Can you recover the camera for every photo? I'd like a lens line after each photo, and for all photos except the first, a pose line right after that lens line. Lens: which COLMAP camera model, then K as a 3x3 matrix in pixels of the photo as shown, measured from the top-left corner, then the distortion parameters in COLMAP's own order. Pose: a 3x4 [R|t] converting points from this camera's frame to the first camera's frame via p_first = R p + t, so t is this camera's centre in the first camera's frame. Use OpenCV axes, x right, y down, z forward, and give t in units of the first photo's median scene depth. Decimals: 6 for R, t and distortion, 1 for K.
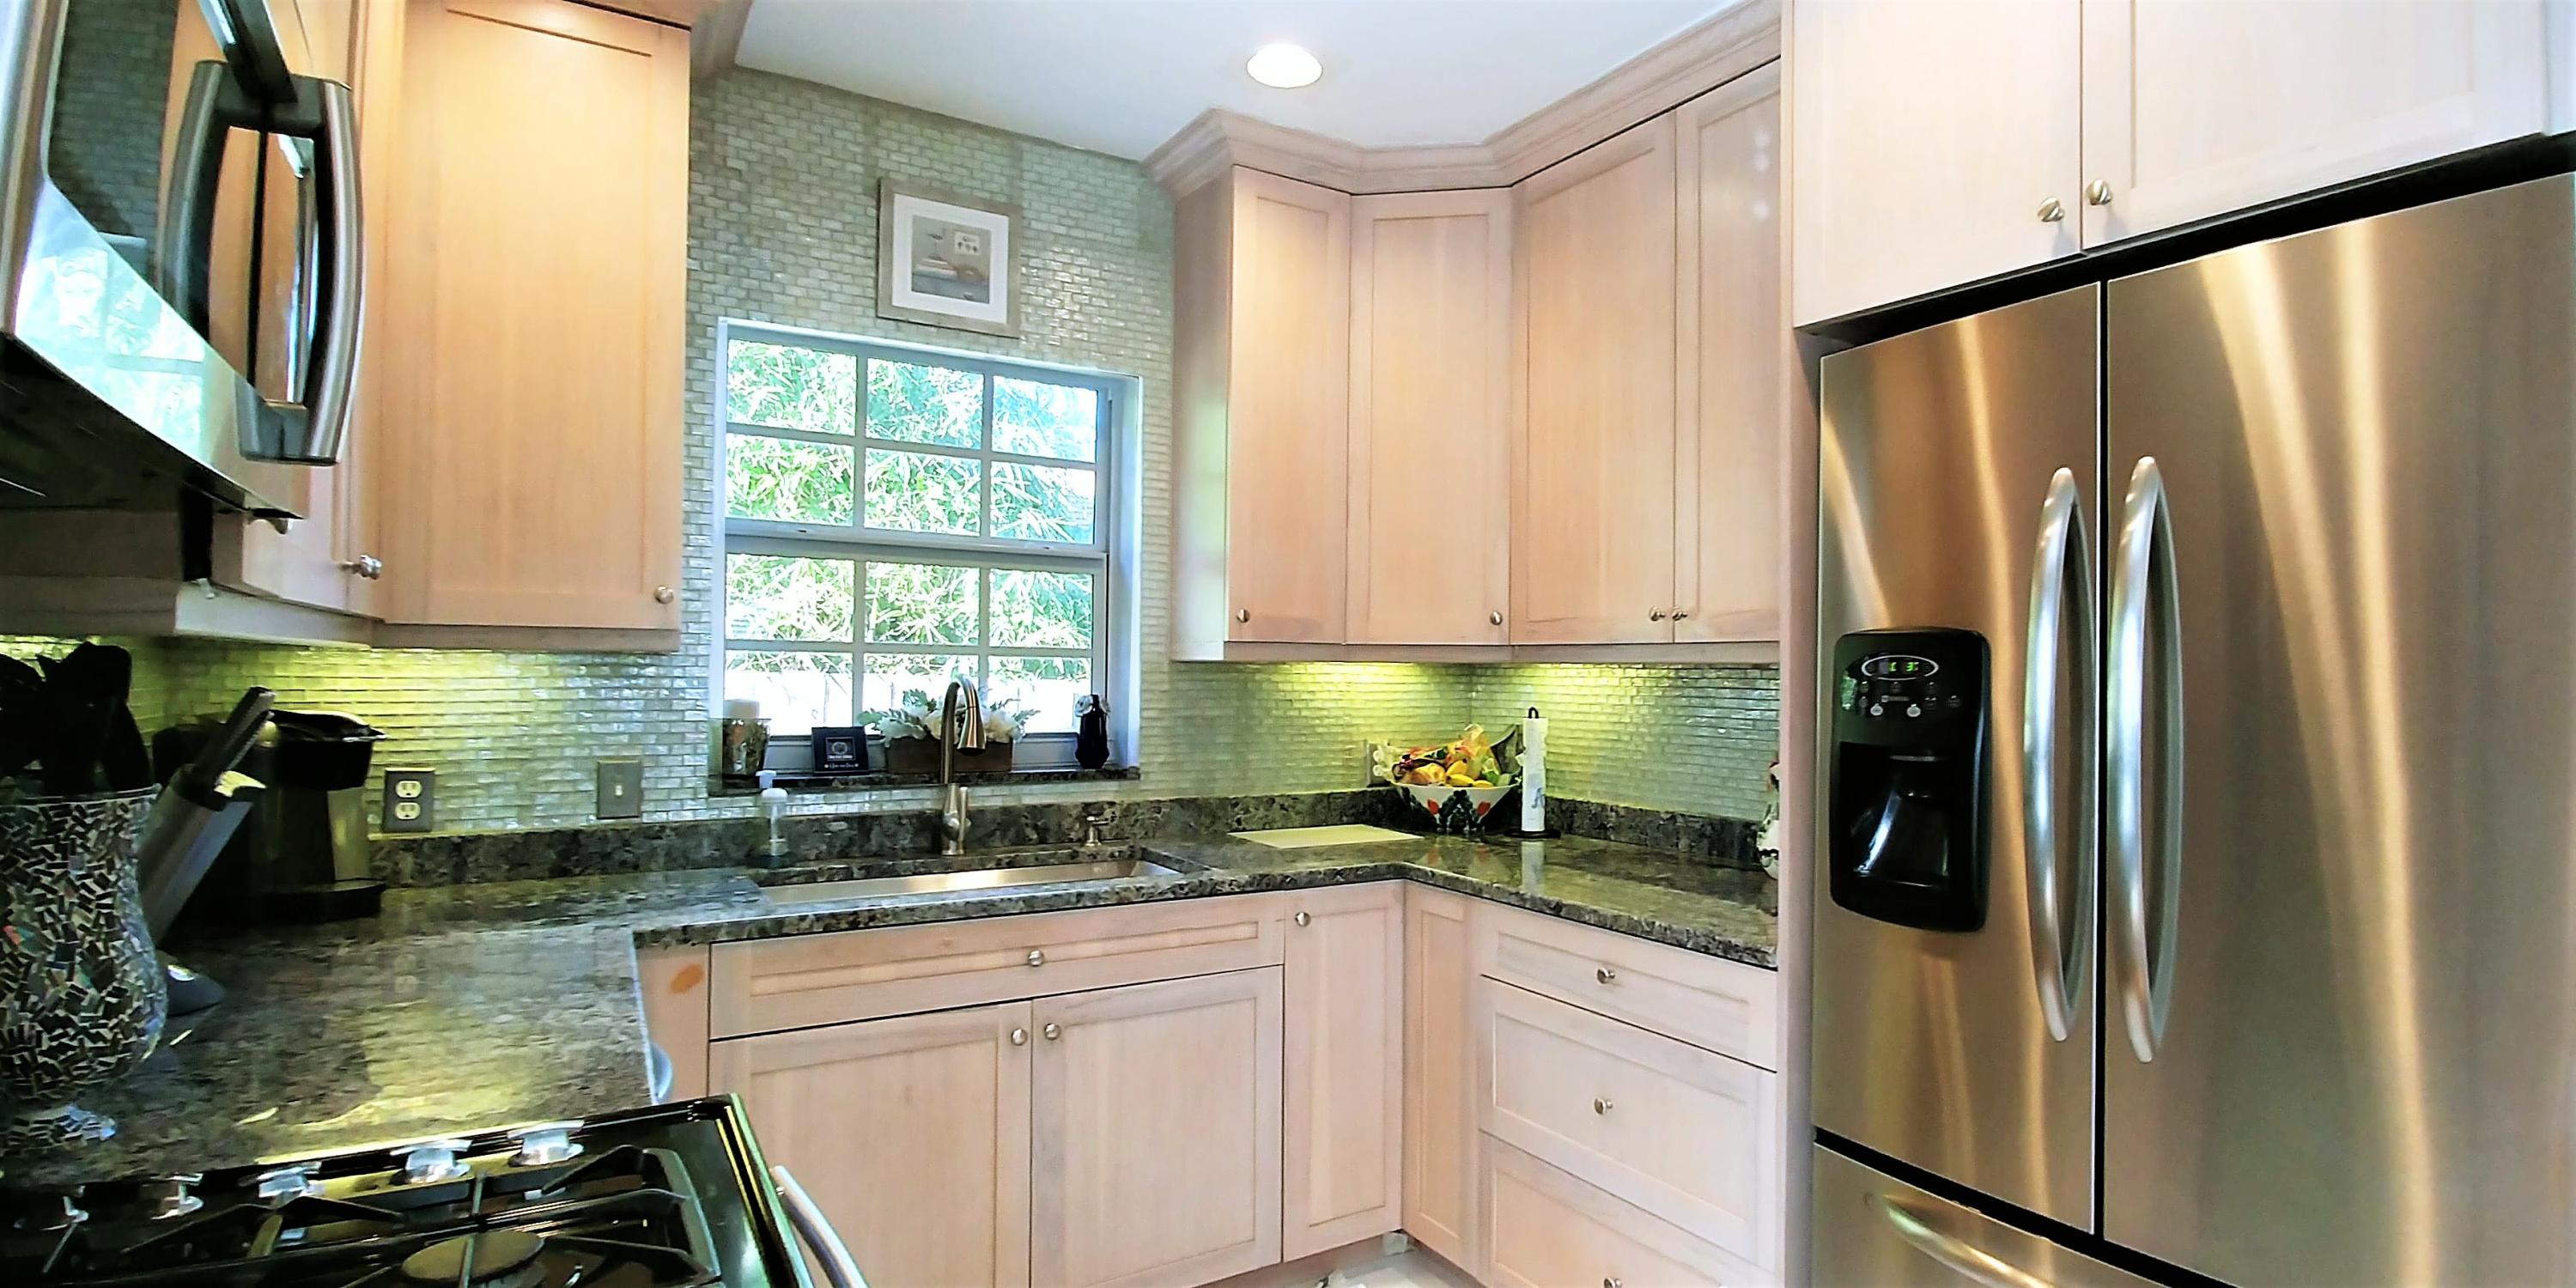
lens RADIAL K [[1322.8, 0, 1461.1], [0, 1322.8, 641.5], [0, 0, 1]] dist [-0.004397, 0.000362]
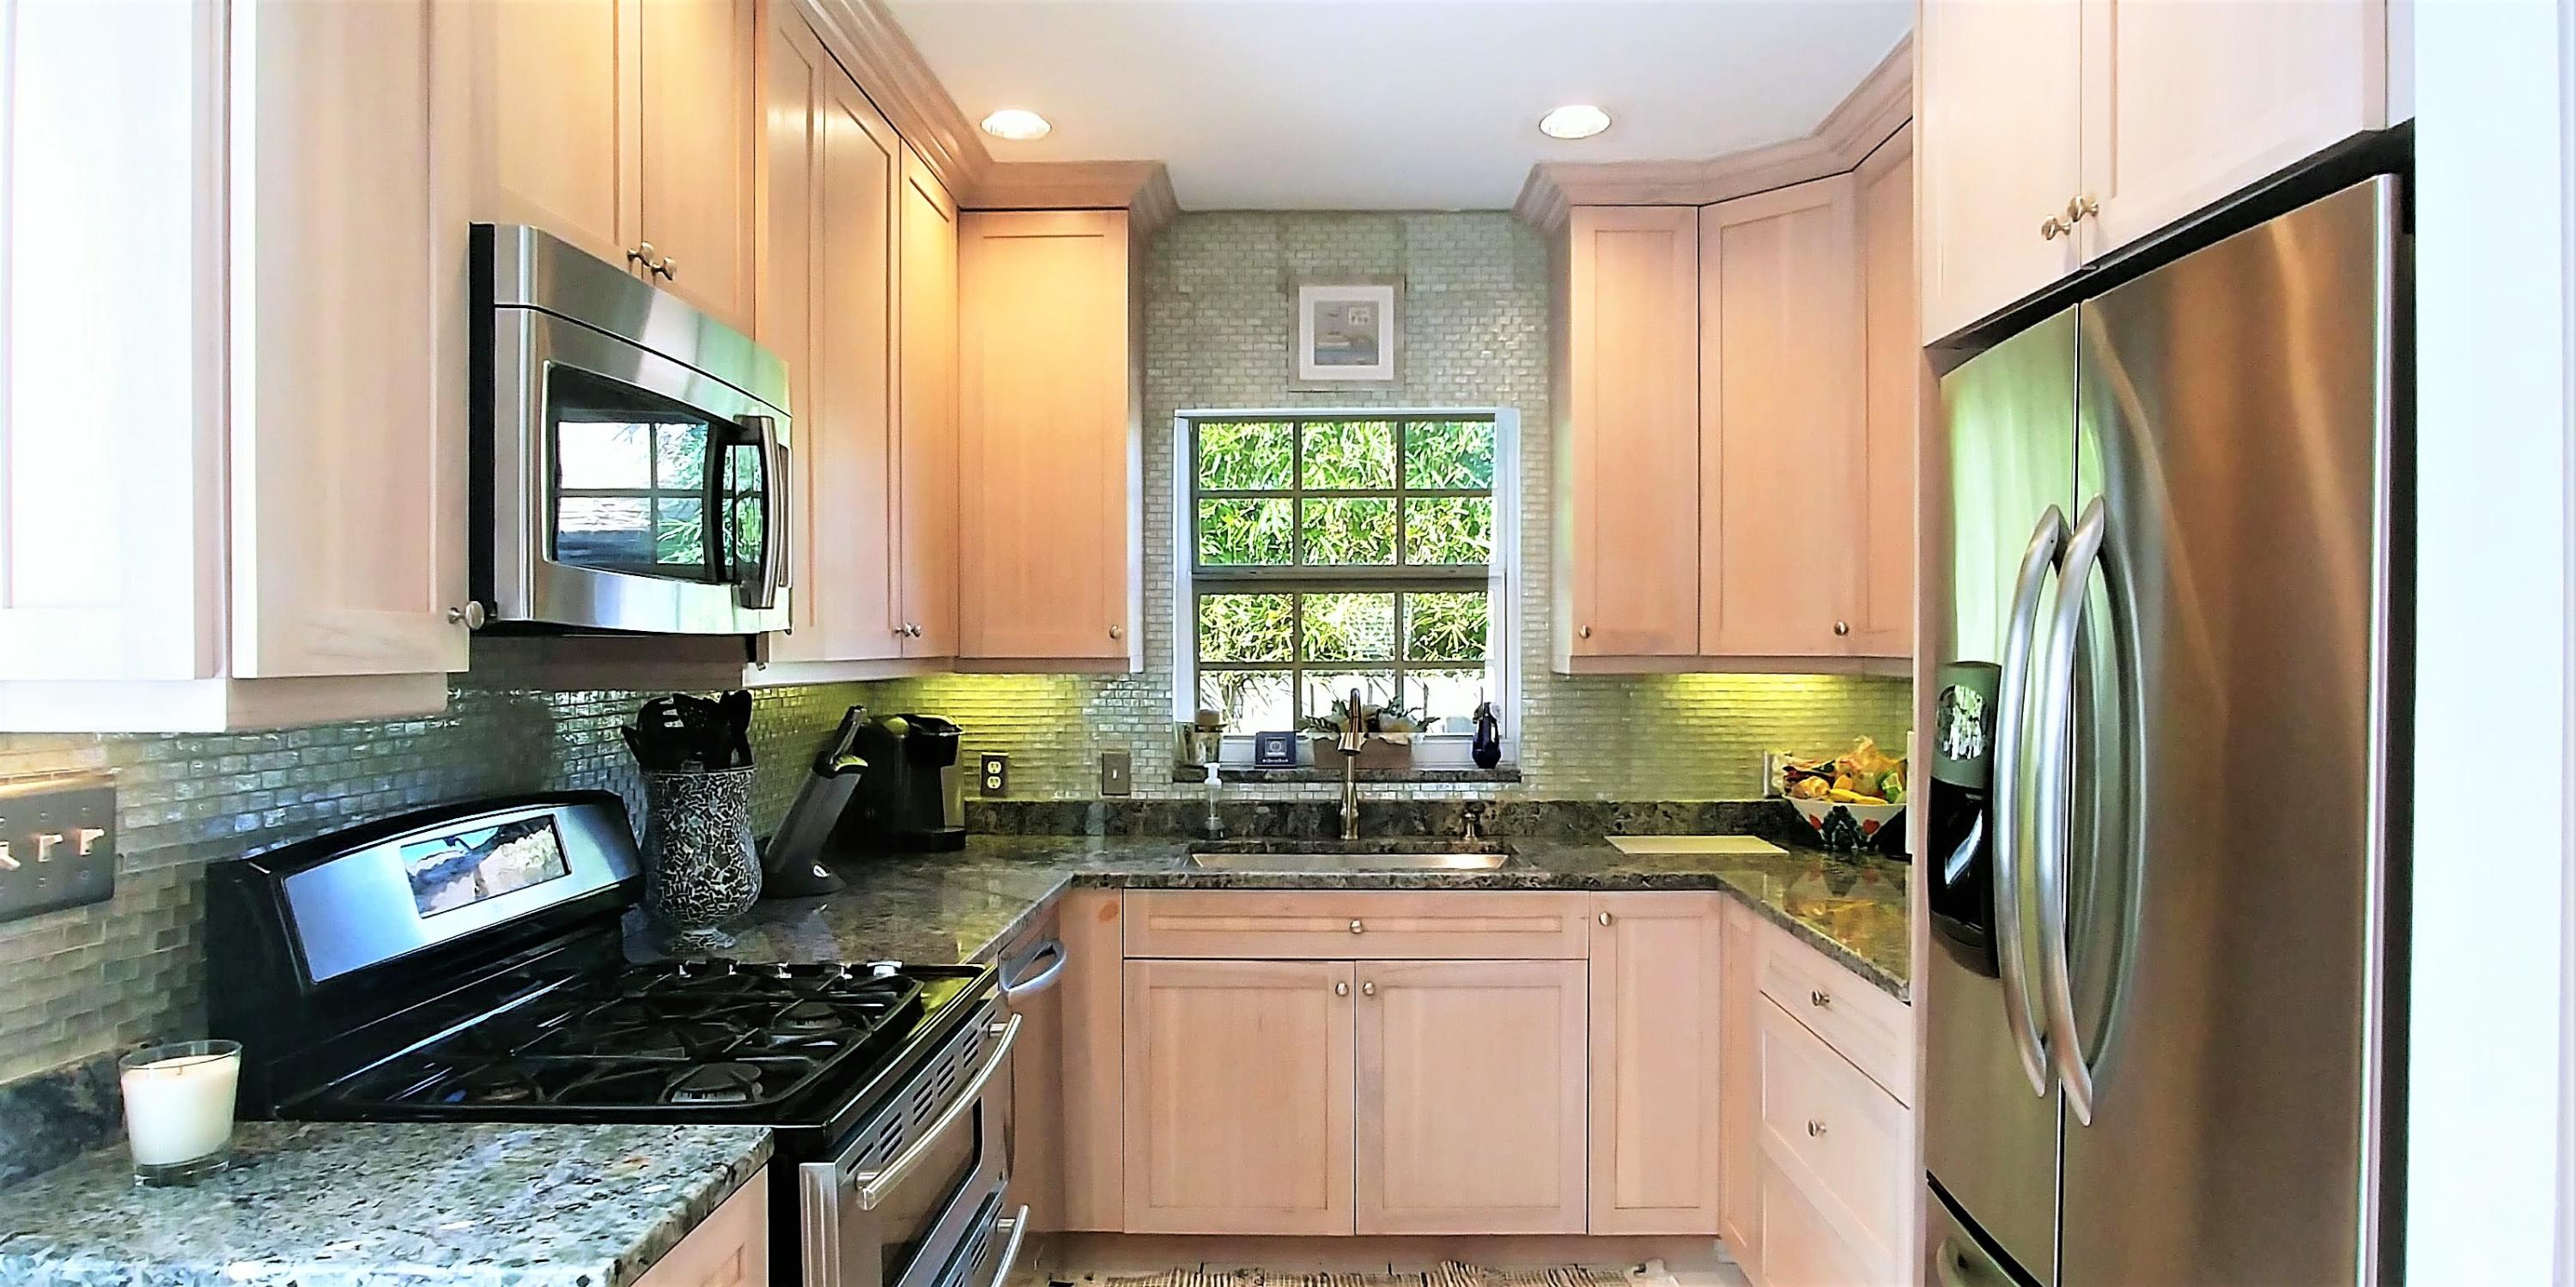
lens RADIAL K [[1509.4, 0, 1288.0], [0, 1509.4, 643.5], [0, 0, 1]] dist [-0.074965, 0.092716]
pose [[0.803364, -0.011560, -0.595377, 0.380822], [0.023428, 0.999651, 0.012203, -0.031893], [0.595028, -0.023752, 0.803354, -0.115119]]
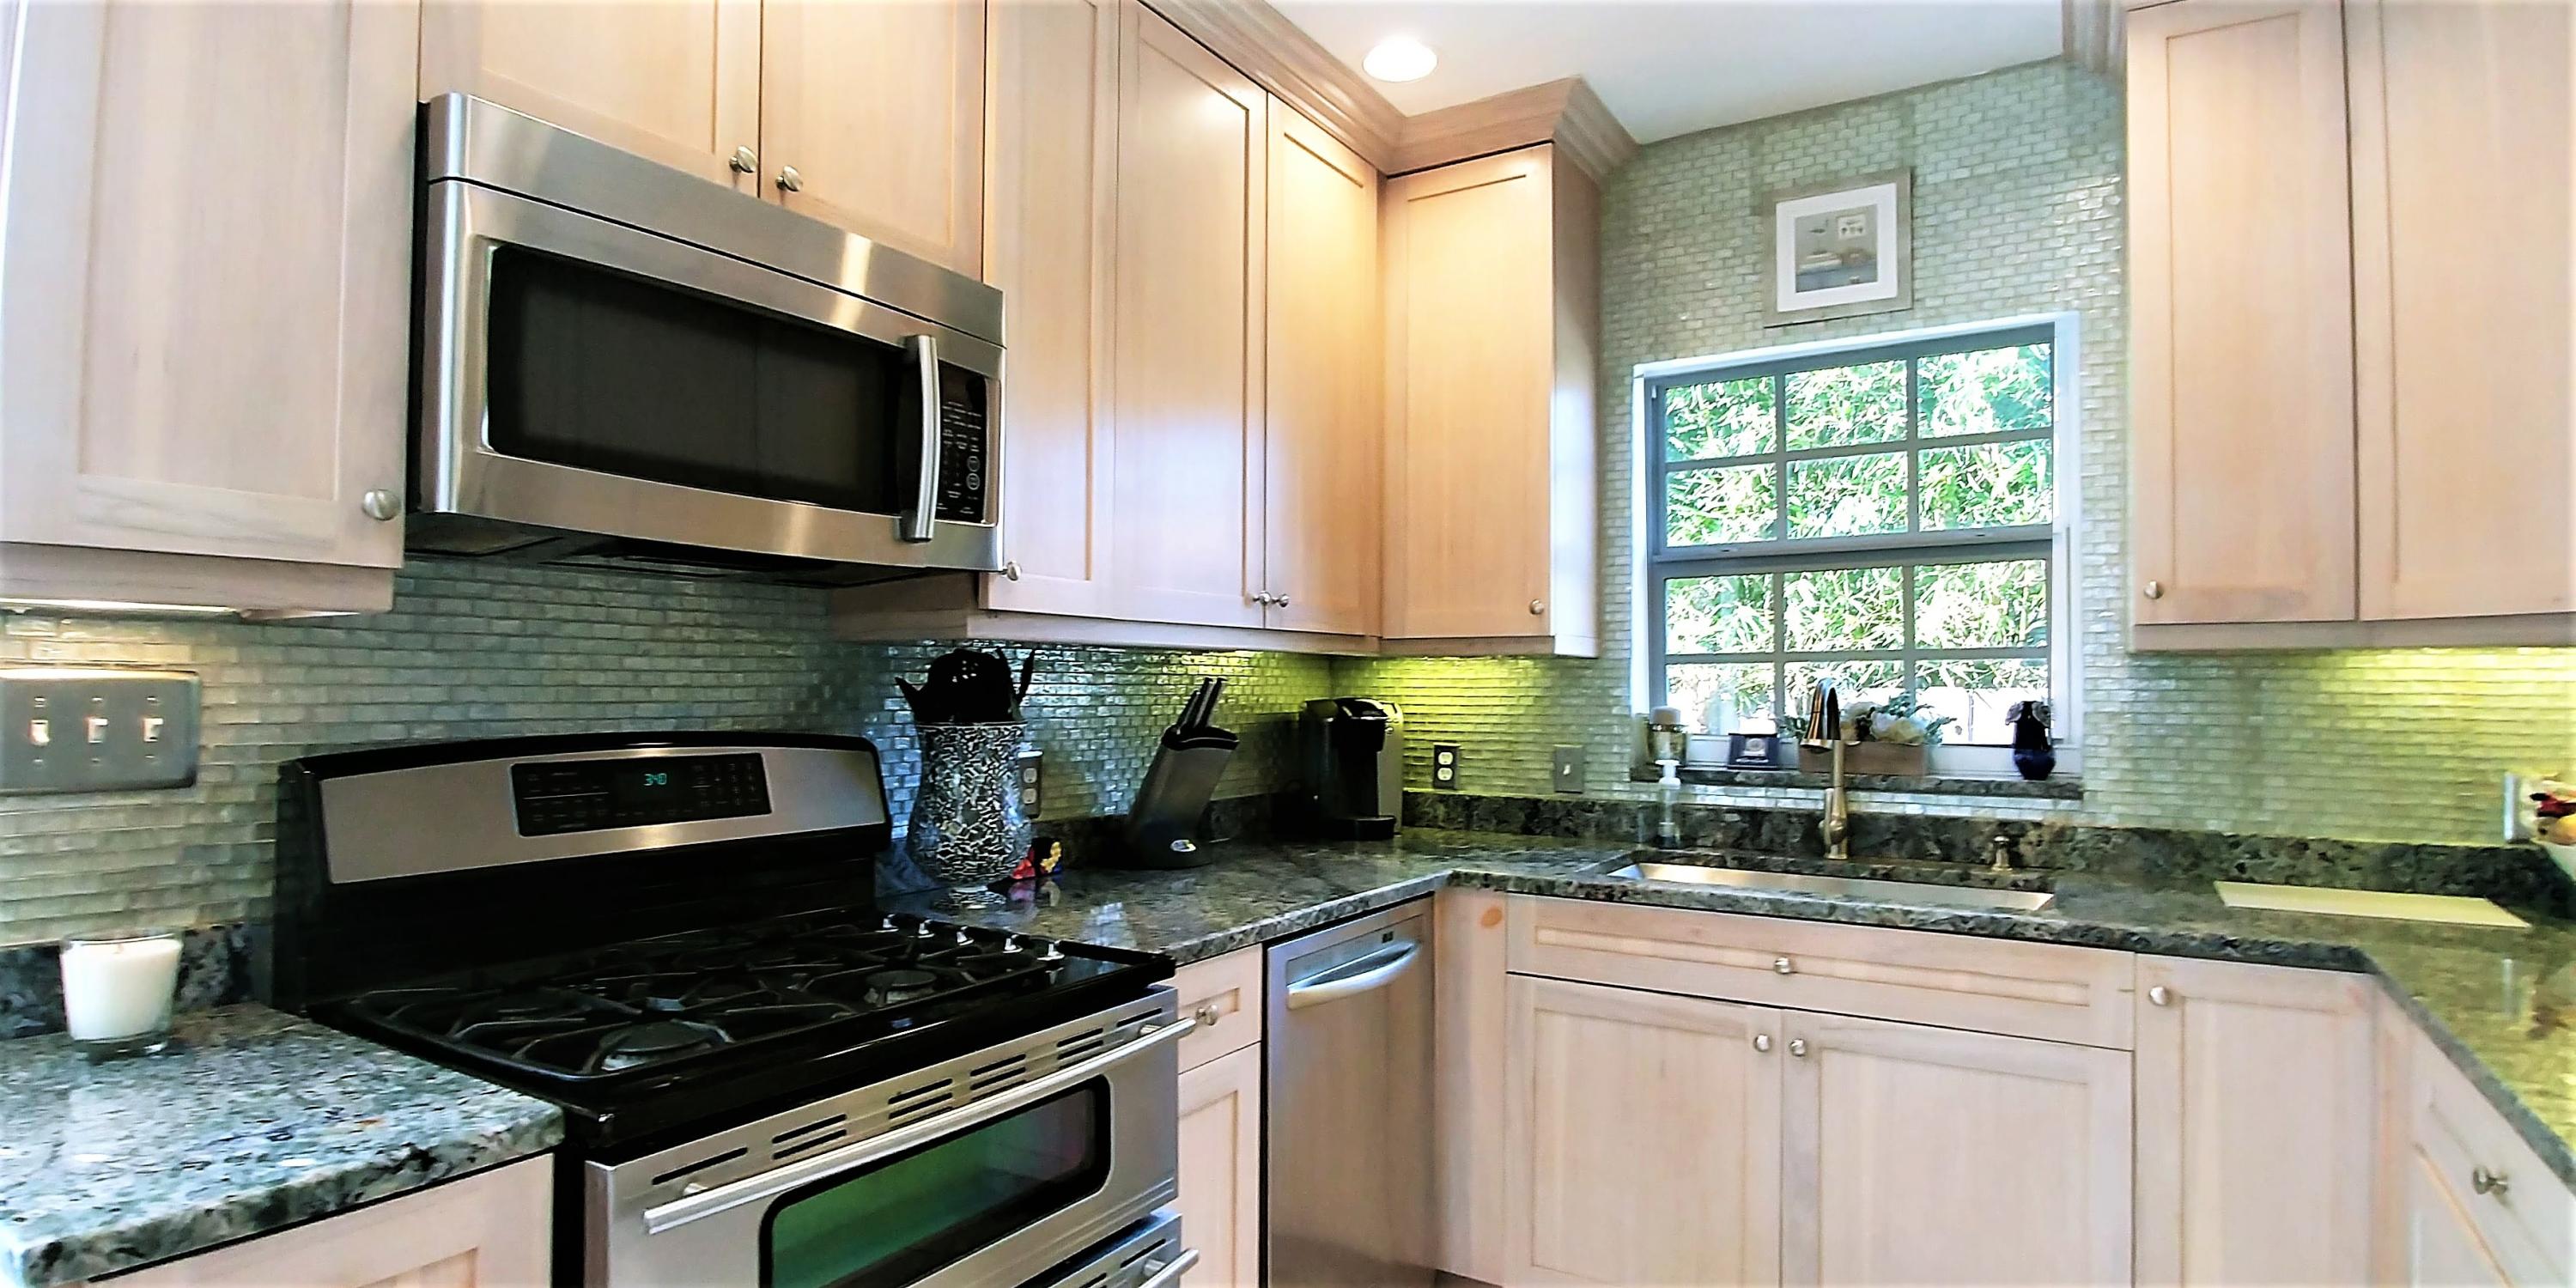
lens RADIAL K [[1308.8, 0, 1288.0], [0, 1308.8, 644.0], [0, 0, 1]] dist [-0.014833, -0.000066]
pose [[0.388159, -0.036903, -0.920853, 0.348162], [0.020245, 0.999298, -0.031514, 0.026362], [0.921370, -0.006410, 0.388633, 0.262481]]
